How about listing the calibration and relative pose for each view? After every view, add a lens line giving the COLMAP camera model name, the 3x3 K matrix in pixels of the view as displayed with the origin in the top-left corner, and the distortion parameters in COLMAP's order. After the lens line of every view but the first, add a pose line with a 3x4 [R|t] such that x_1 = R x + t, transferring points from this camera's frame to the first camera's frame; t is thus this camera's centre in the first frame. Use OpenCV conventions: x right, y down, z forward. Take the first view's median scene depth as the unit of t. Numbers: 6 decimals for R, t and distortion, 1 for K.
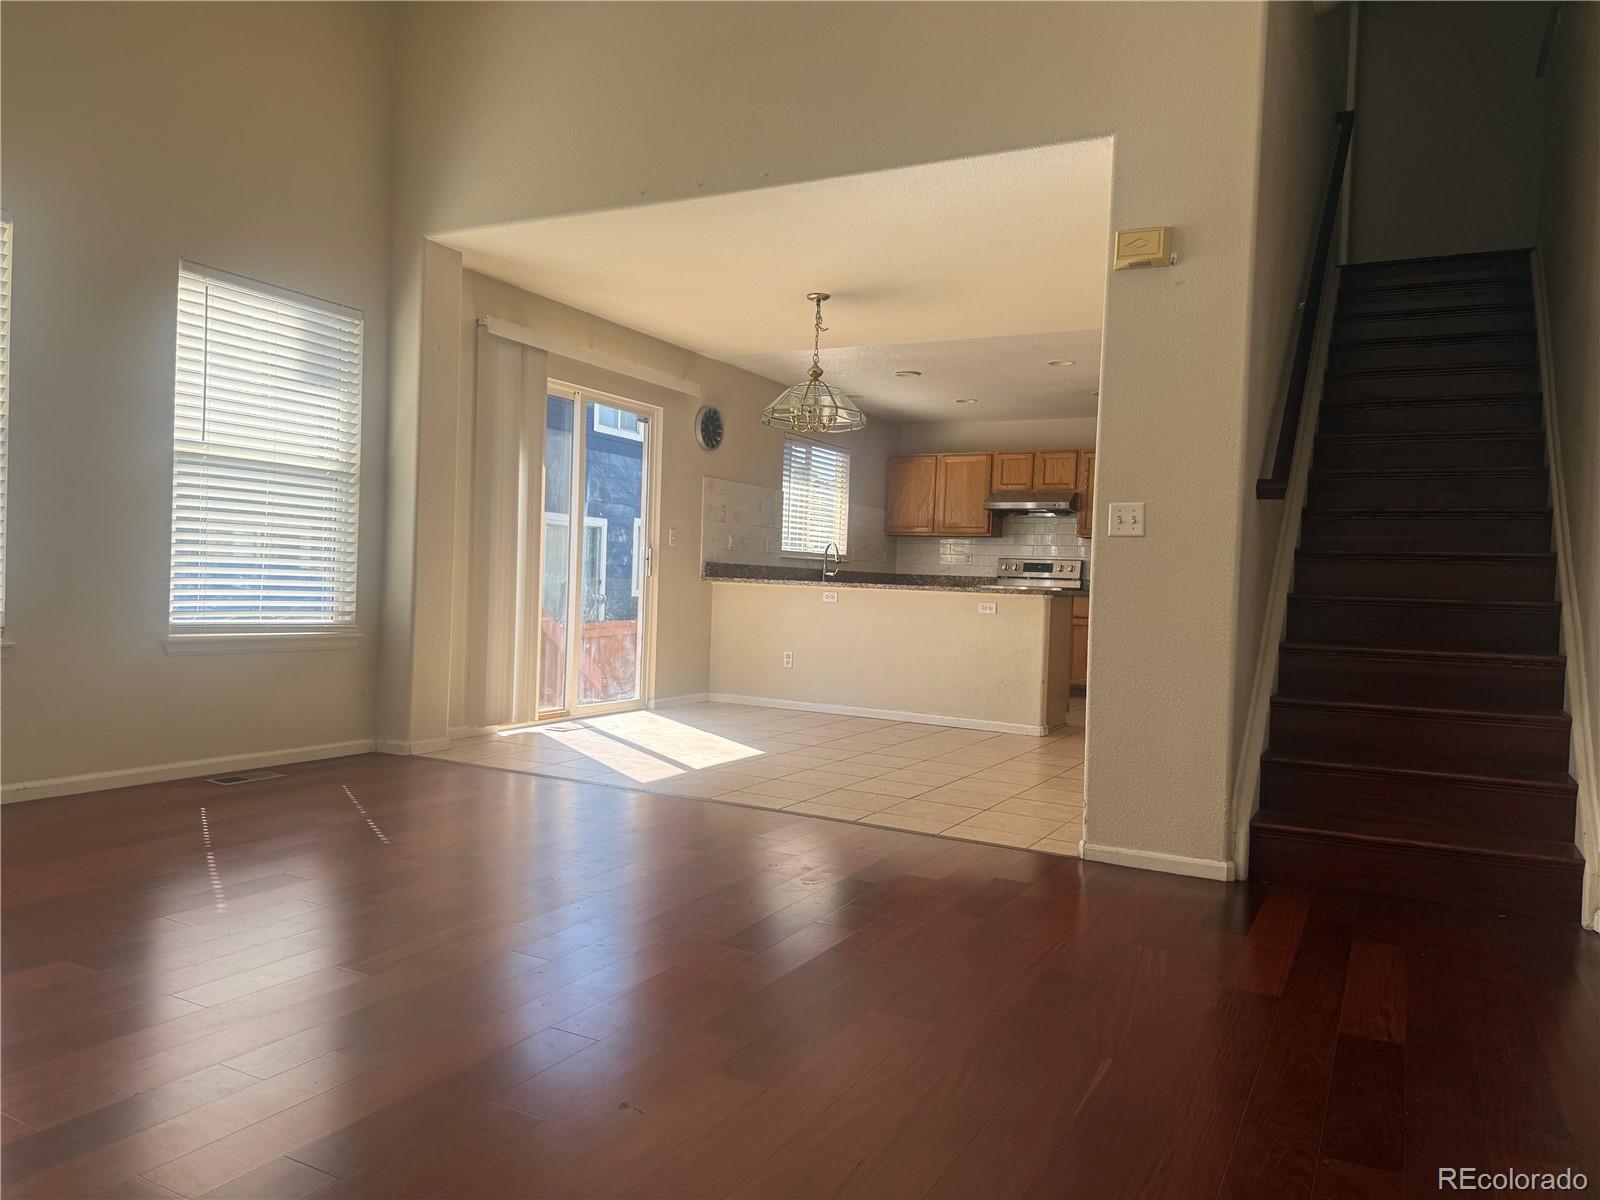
lens RADIAL K [[1118.7, 0, 797.6], [0, 1118.7, 607.0], [0, 0, 1]] dist [0.077345, -0.077787]
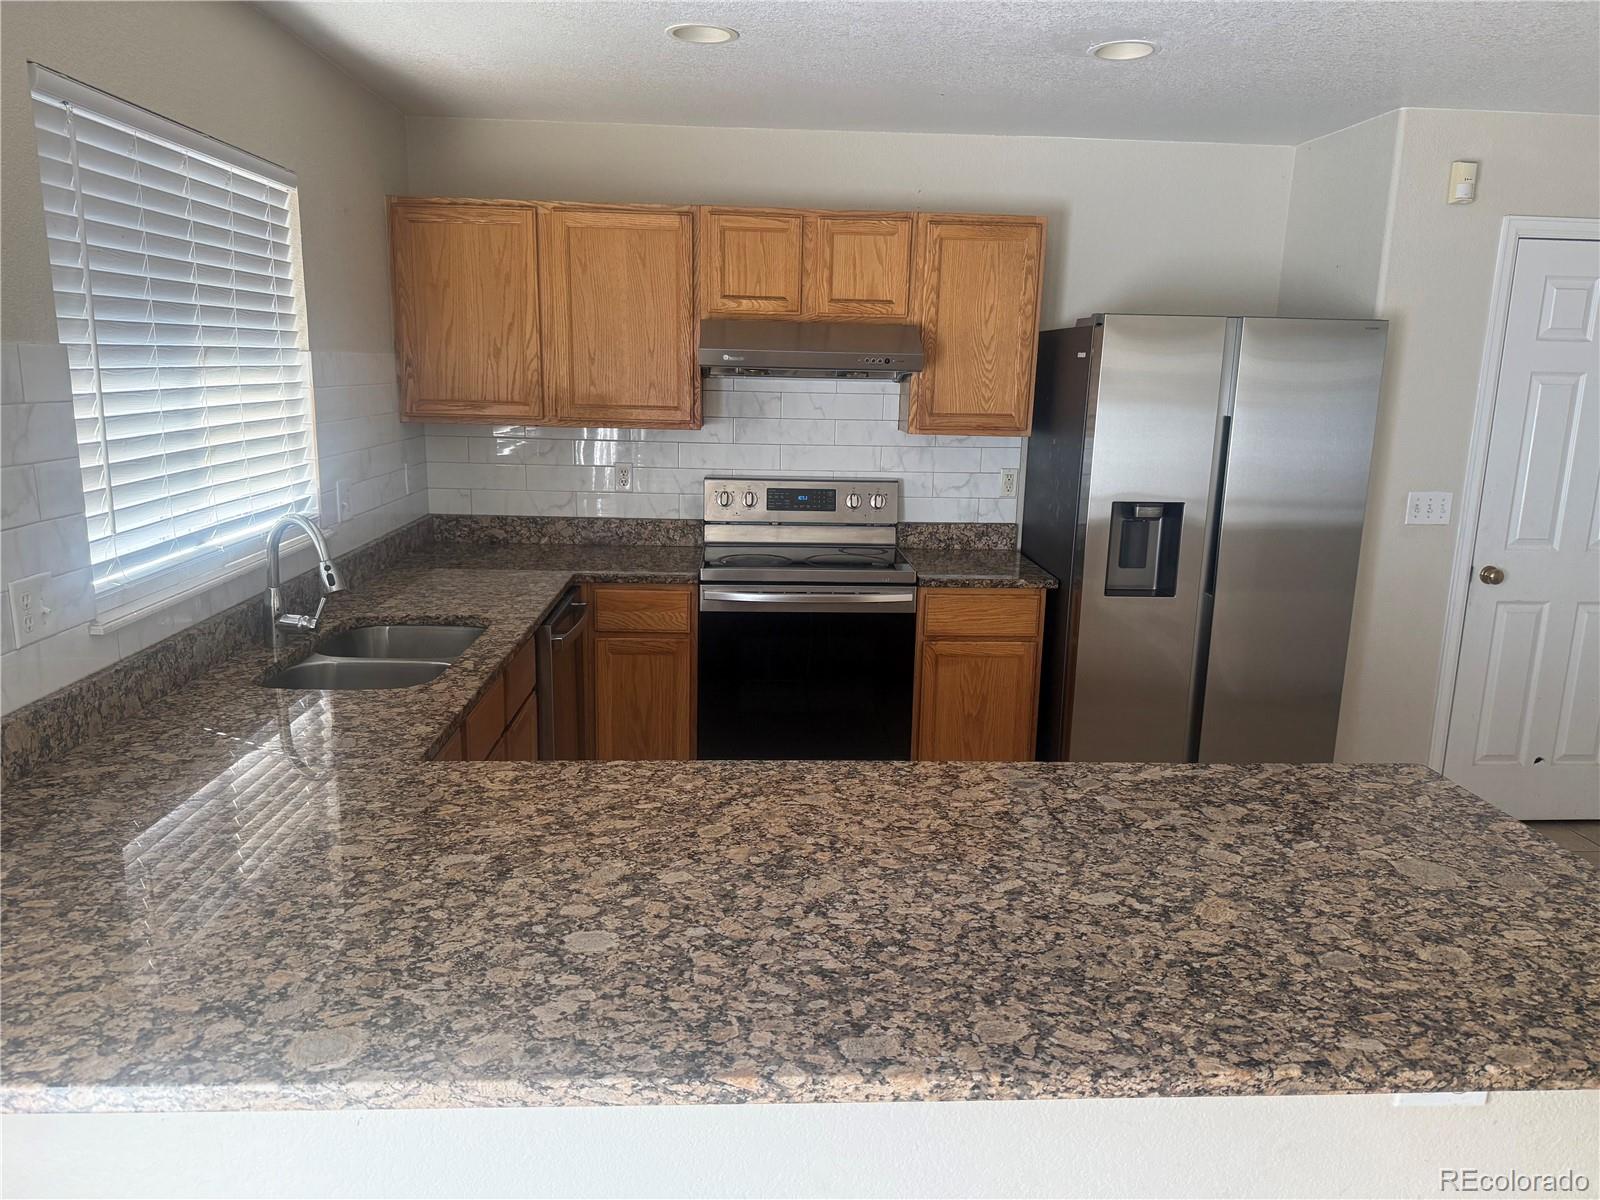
lens RADIAL K [[1118.7, 0, 811.1], [0, 1118.7, 617.8], [0, 0, 1]] dist [0.077345, -0.077787]
pose [[0.847257, -0.133434, 0.514151, -0.009472], [0.020404, 0.975396, 0.219515, -0.089744], [-0.530792, -0.175495, 0.829133, 0.671363]]
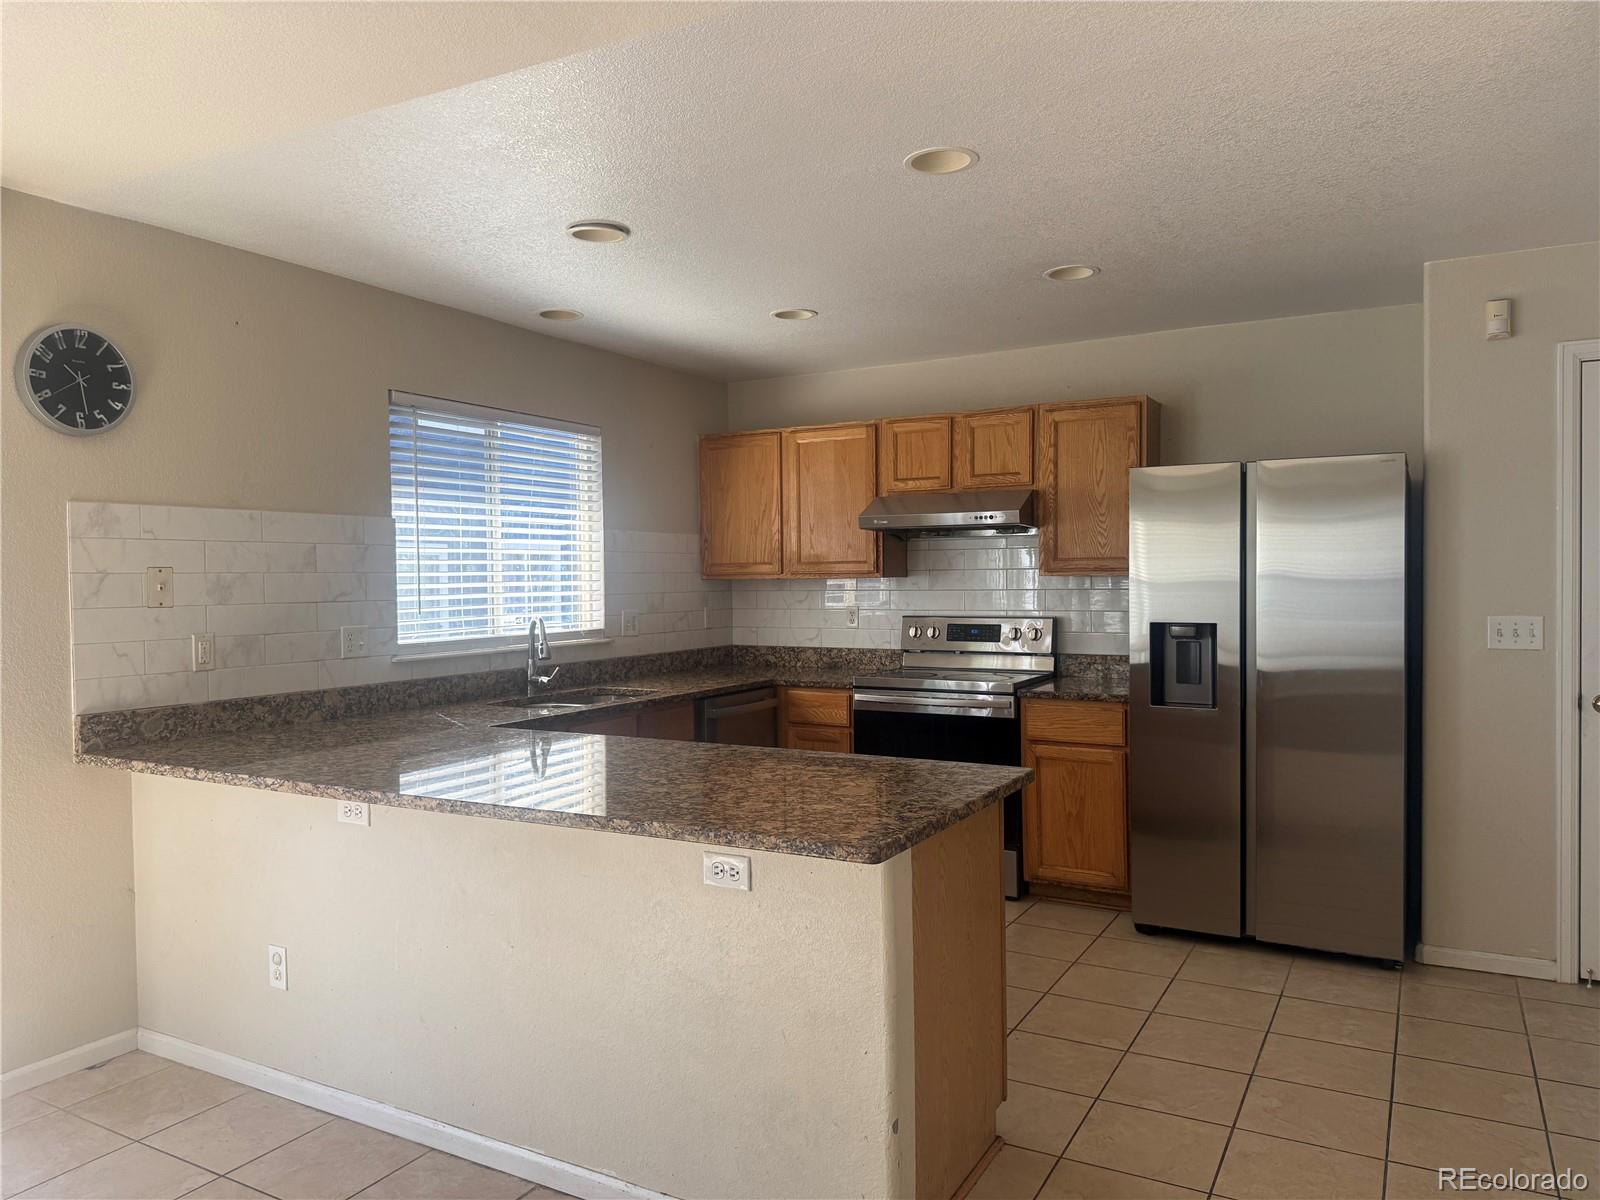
lens RADIAL K [[1118.7, 0, 797.2], [0, 1118.7, 597.3], [0, 0, 1]] dist [0.077345, -0.077787]
pose [[0.998808, -0.047262, -0.012215, 0.146156], [0.047211, 0.998875, -0.004449, -0.056532], [0.012411, 0.003867, 0.999916, 0.495437]]
